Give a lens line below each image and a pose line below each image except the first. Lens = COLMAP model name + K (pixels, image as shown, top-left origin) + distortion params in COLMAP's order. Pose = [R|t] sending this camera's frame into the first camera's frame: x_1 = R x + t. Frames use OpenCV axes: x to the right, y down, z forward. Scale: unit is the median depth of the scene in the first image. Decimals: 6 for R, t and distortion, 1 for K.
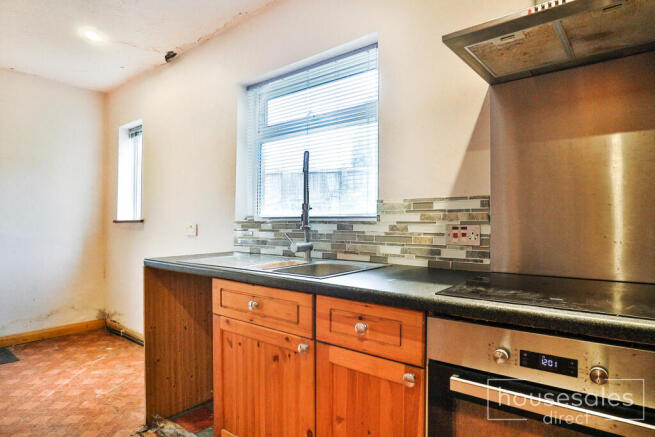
lens RADIAL K [[369.2, 0, 345.1], [0, 369.2, 218.4], [0, 0, 1]] dist [-0.049014, 0.021657]
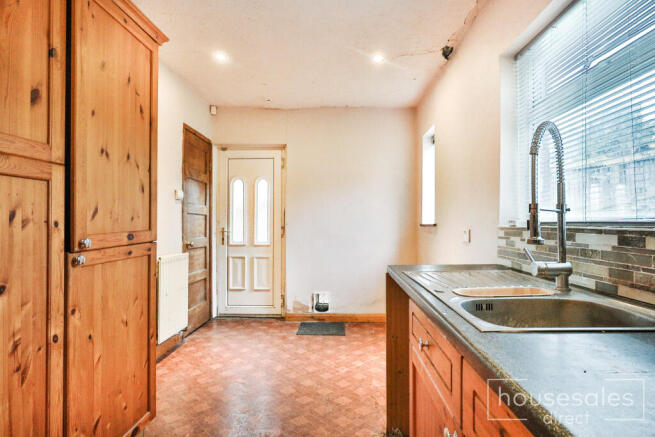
lens RADIAL K [[369.2, 0, 345.1], [0, 369.2, 218.4], [0, 0, 1]] dist [-0.049014, 0.021657]
pose [[0.605740, -0.008270, -0.795620, 0.163805], [0.005487, 0.999966, -0.006216, -0.009726], [0.795644, -0.000600, 0.605764, 0.294751]]
